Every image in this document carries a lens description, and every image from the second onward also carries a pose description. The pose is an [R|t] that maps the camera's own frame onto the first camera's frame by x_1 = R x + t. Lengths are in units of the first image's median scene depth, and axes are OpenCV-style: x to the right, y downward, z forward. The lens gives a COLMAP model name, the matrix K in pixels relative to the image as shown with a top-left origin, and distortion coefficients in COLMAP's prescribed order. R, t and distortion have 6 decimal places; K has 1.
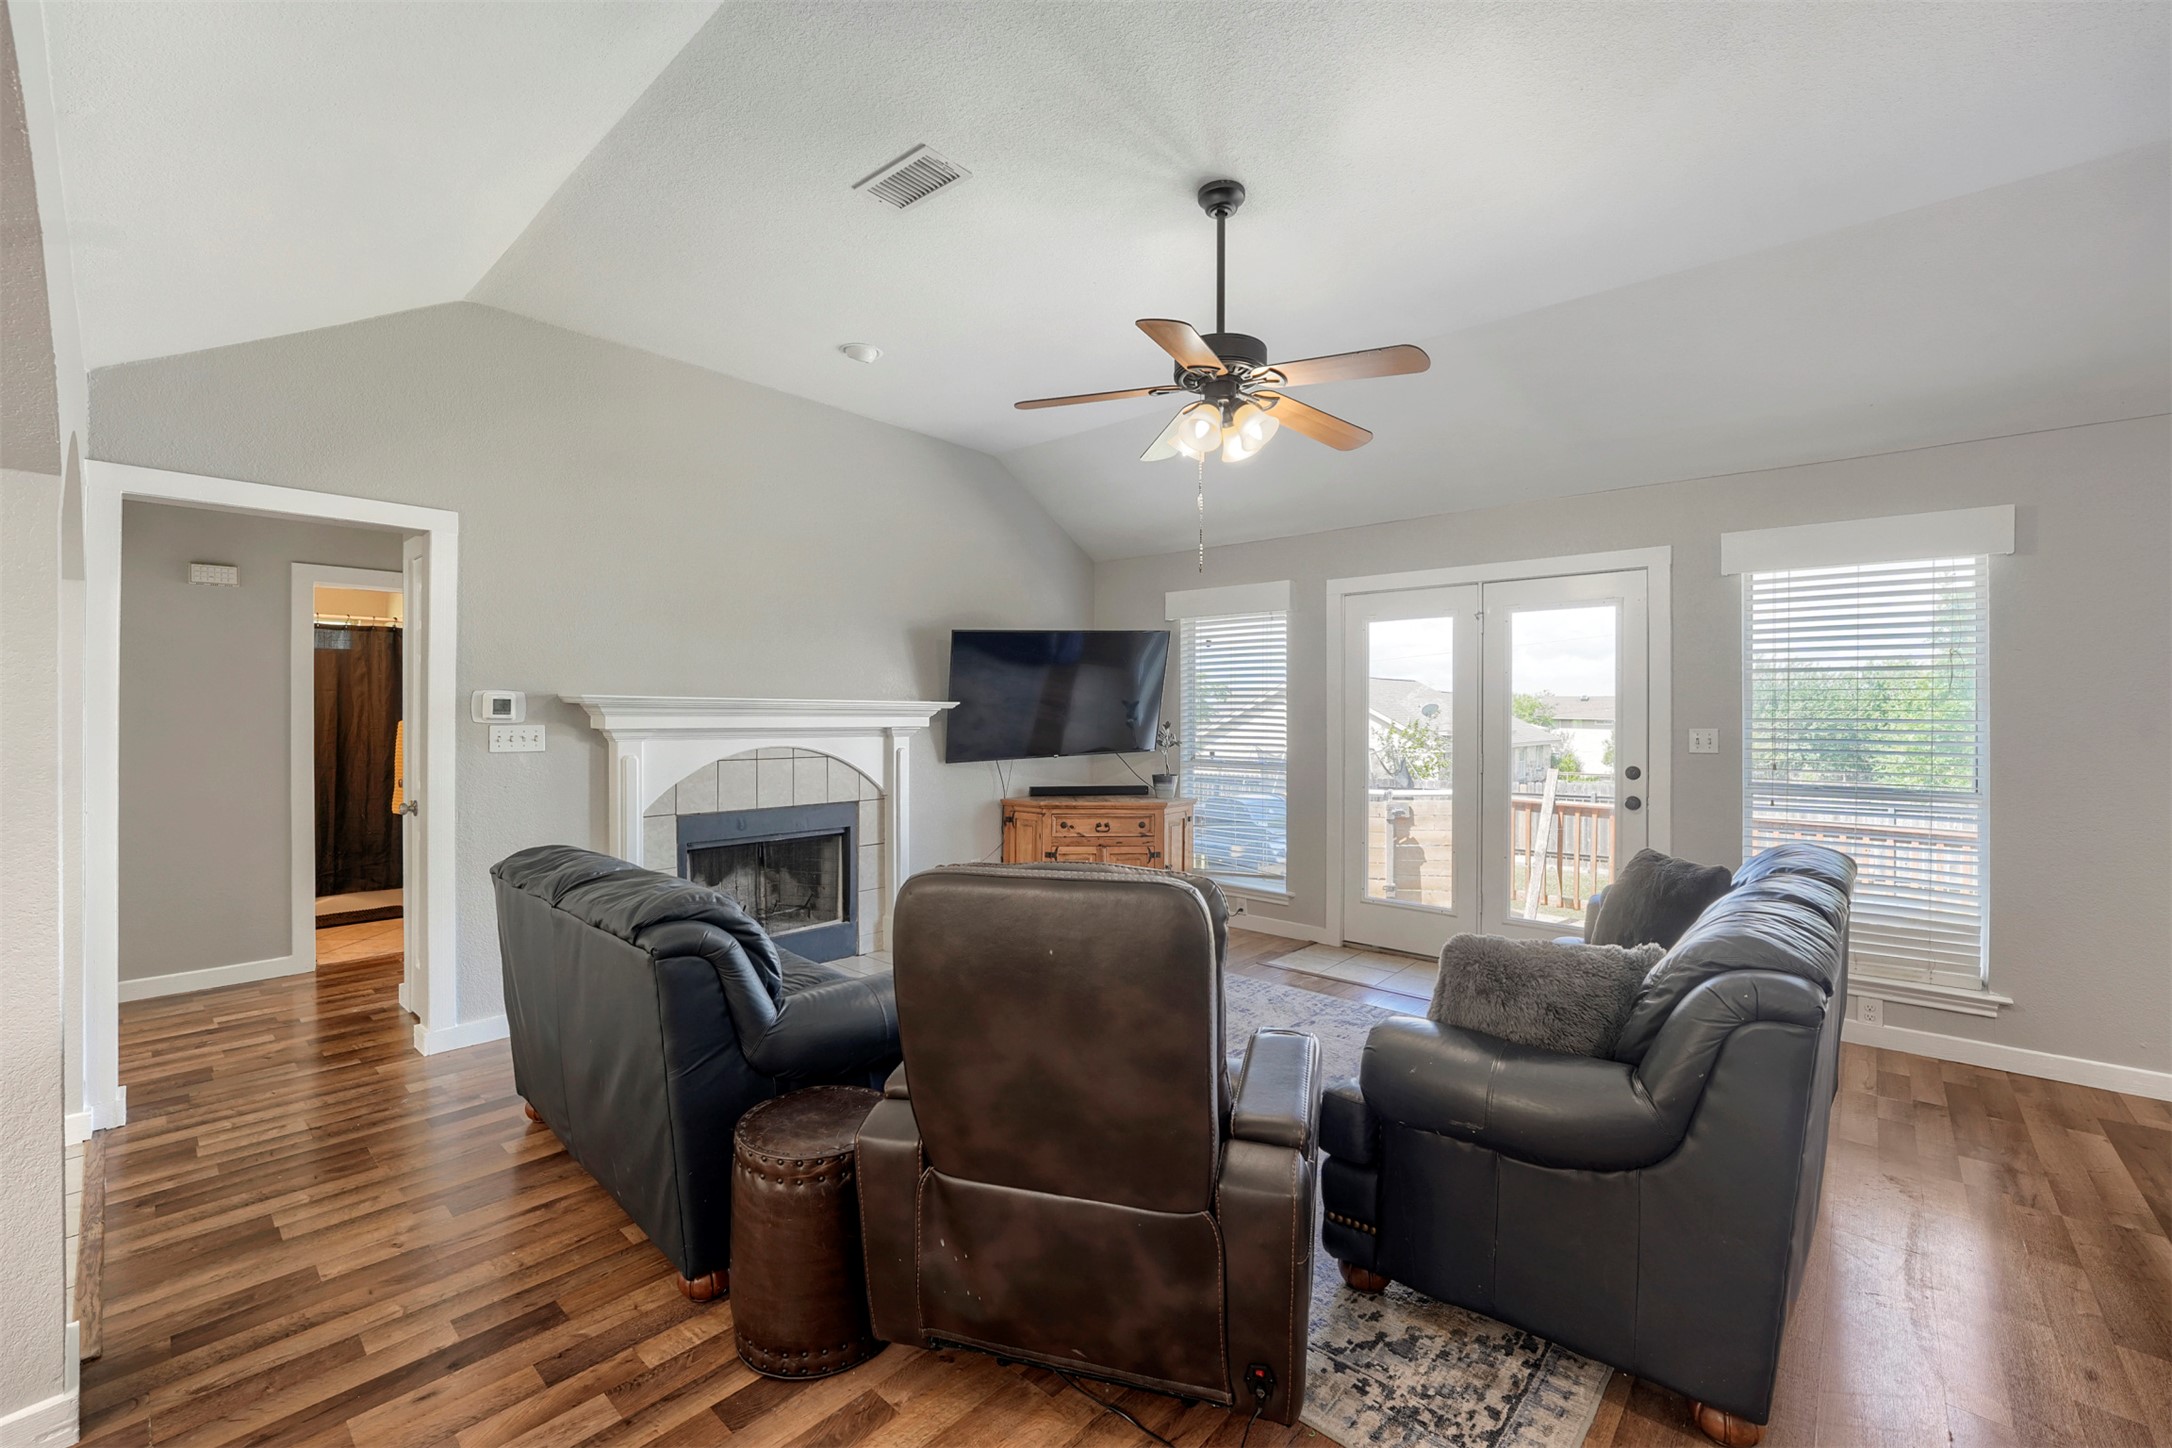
lens RADIAL K [[890.8, 0, 1083.7], [0, 890.8, 723.9], [0, 0, 1]] dist [-0.014368, 0.001437]
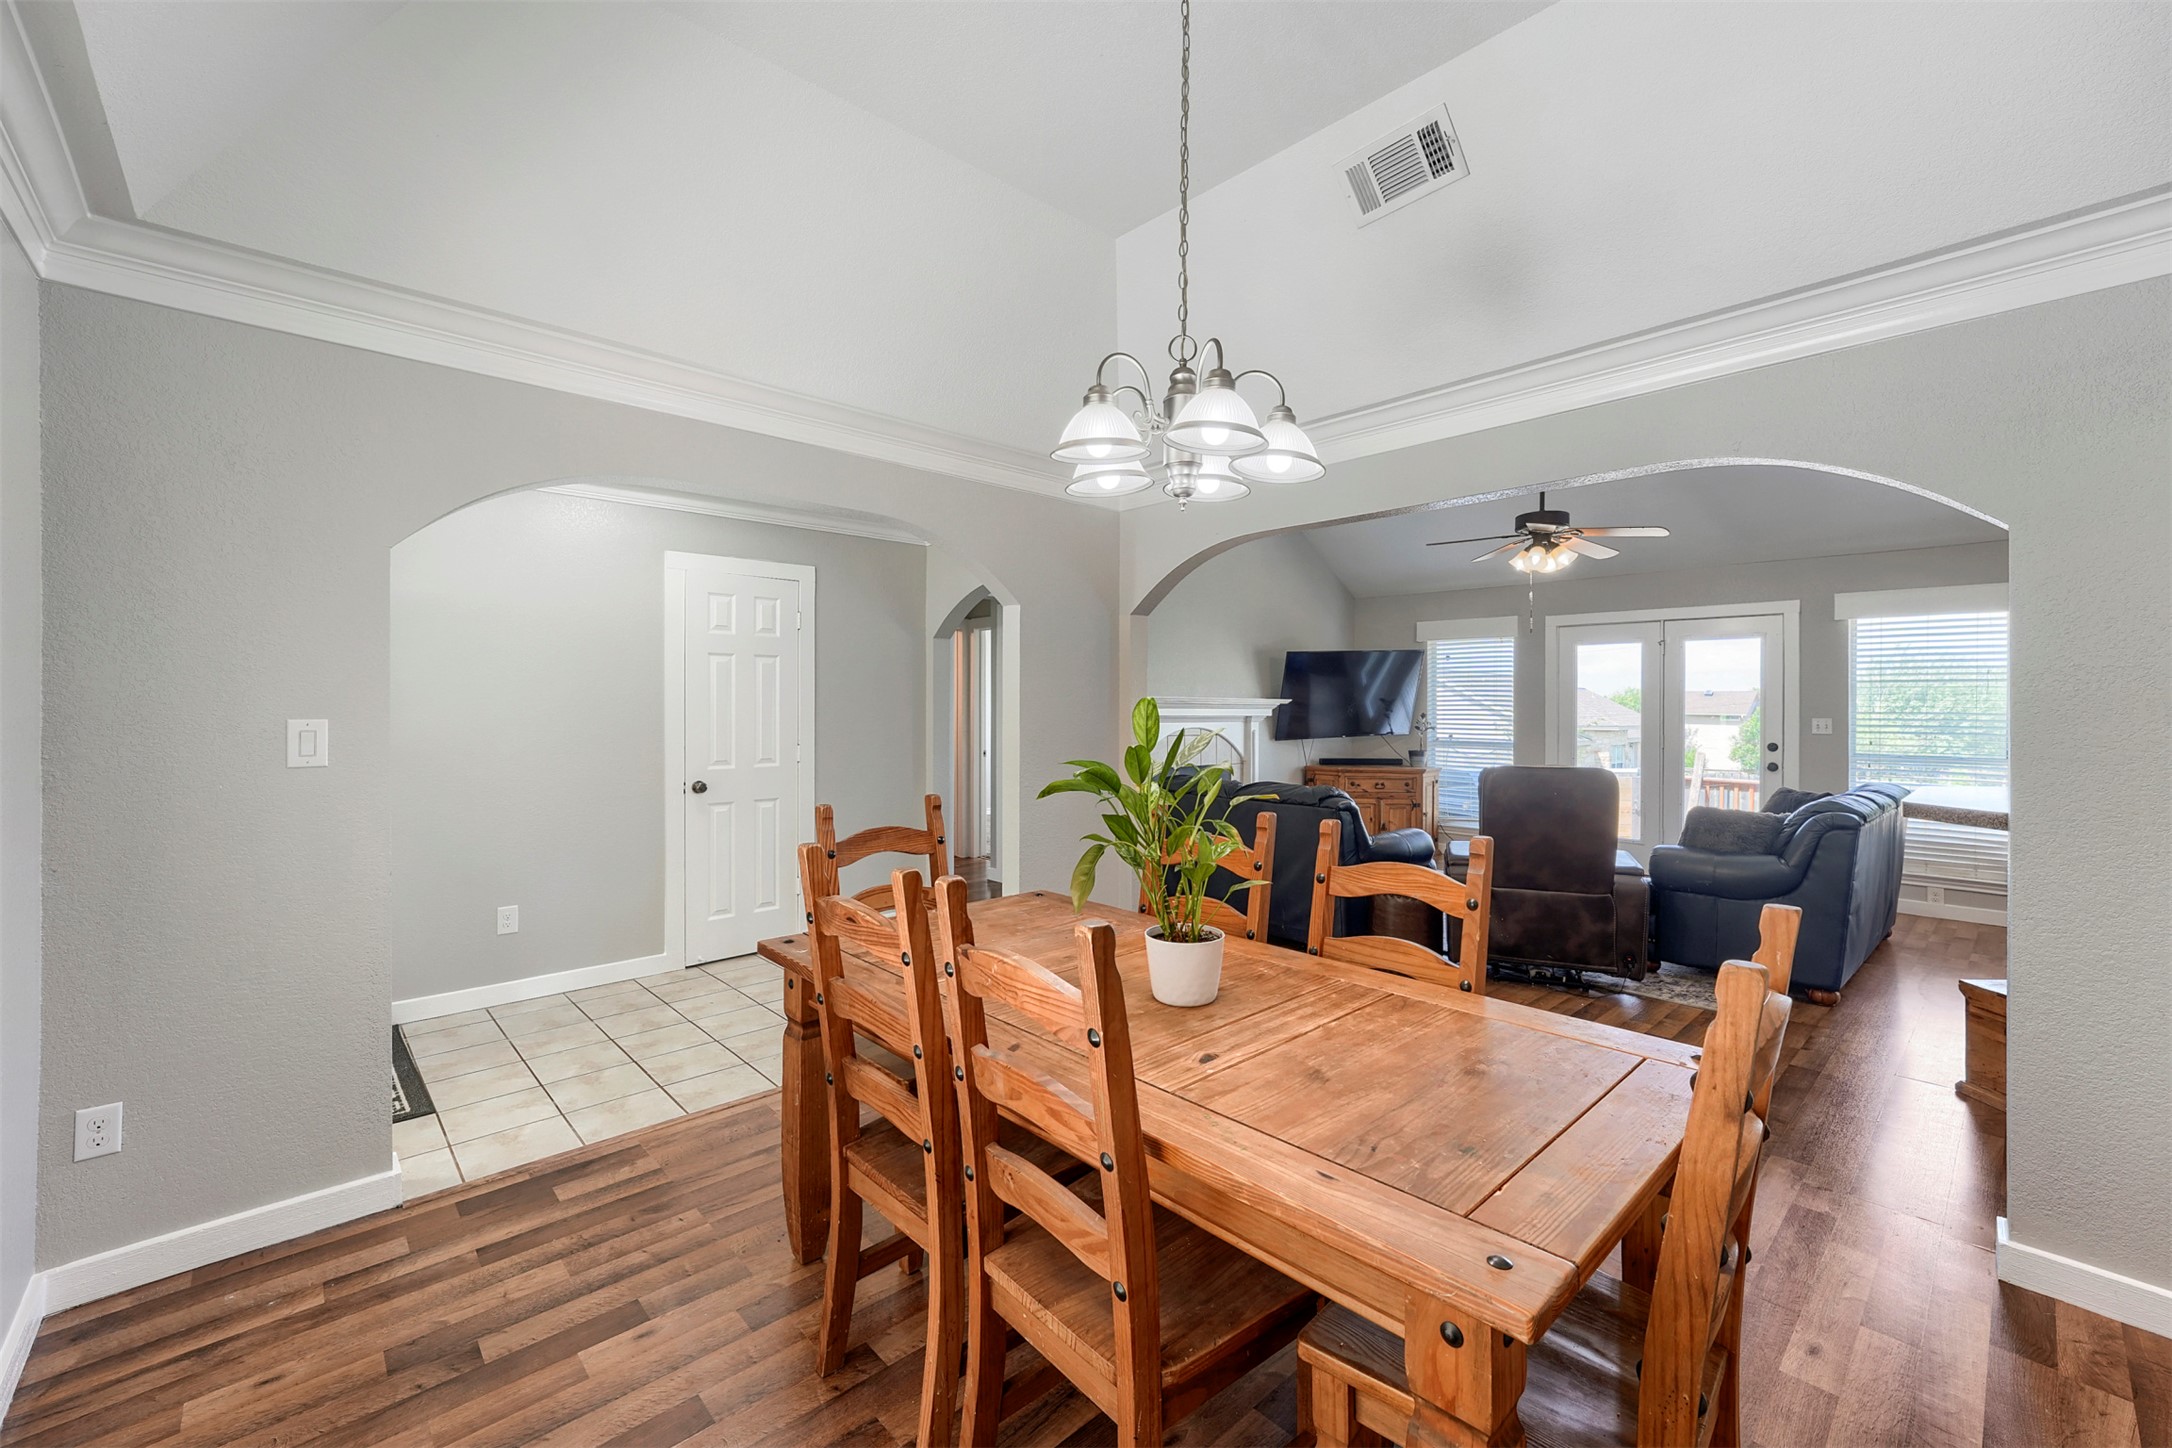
lens RADIAL K [[890.8, 0, 1067.0], [0, 890.8, 708.8], [0, 0, 1]] dist [-0.014368, 0.001437]
pose [[0.993840, 0.003488, -0.110773, -0.357263], [-0.004515, 0.999949, -0.009021, 0.006631], [0.110736, 0.009466, 0.993805, -0.550246]]
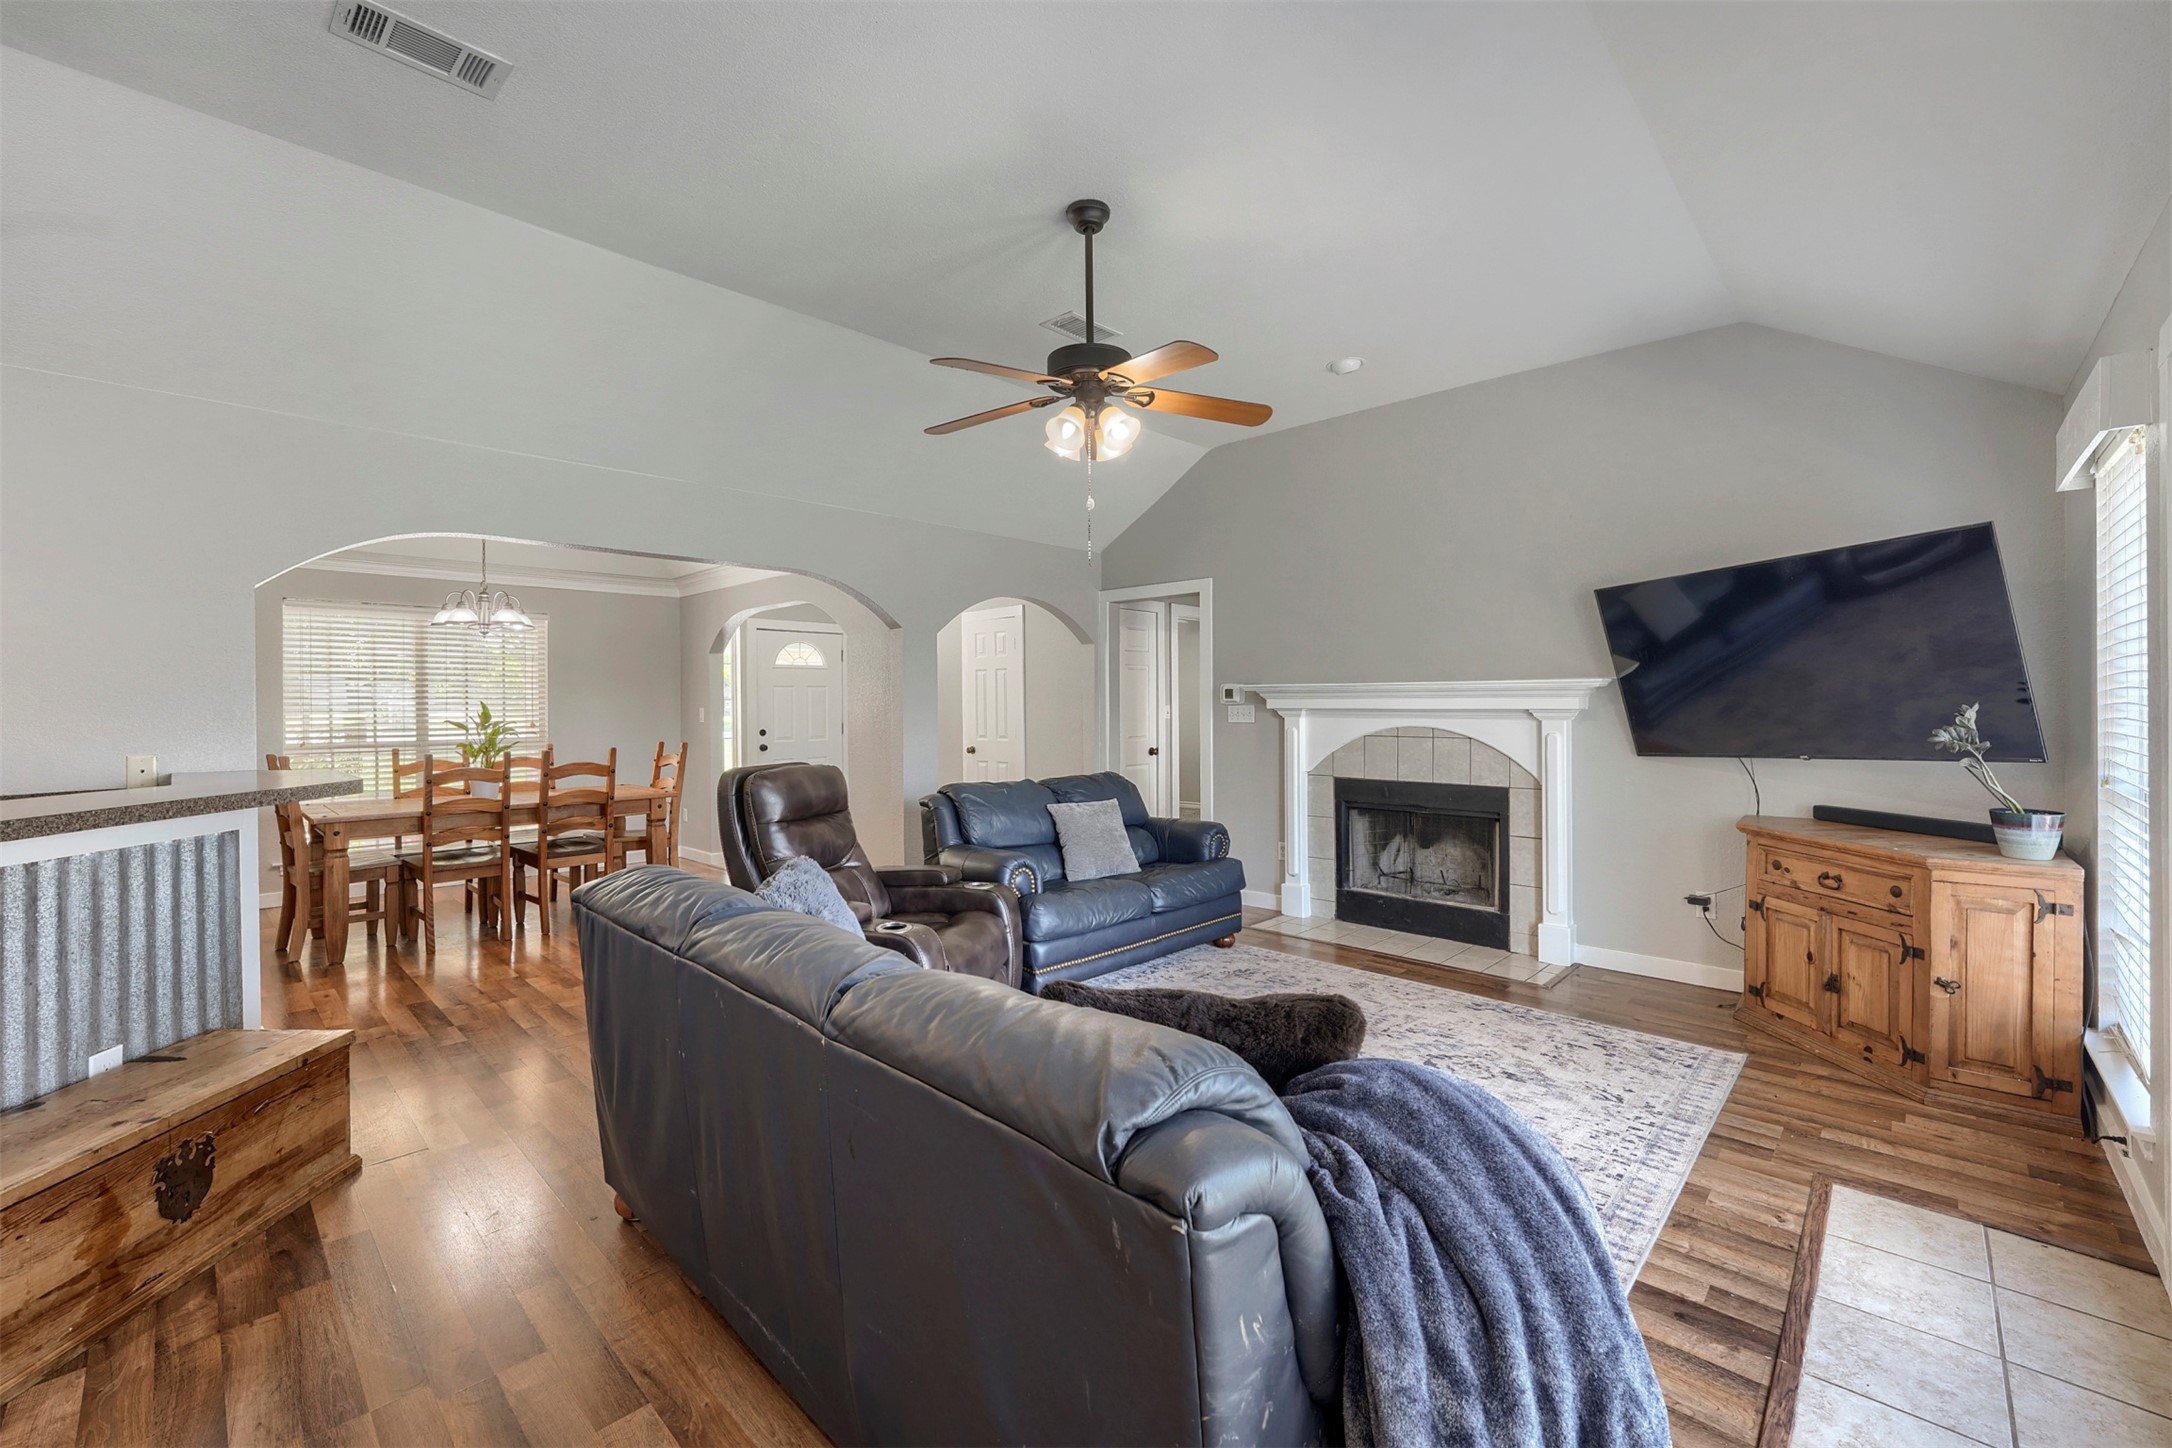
lens RADIAL K [[890.8, 0, 1090.6], [0, 890.8, 705.6], [0, 0, 1]] dist [-0.014368, 0.001437]
pose [[-0.023358, -0.002651, -0.999724, 0.681720], [-0.010264, 0.999944, -0.002412, 0.006447], [0.999674, 0.010205, -0.023384, 0.571066]]
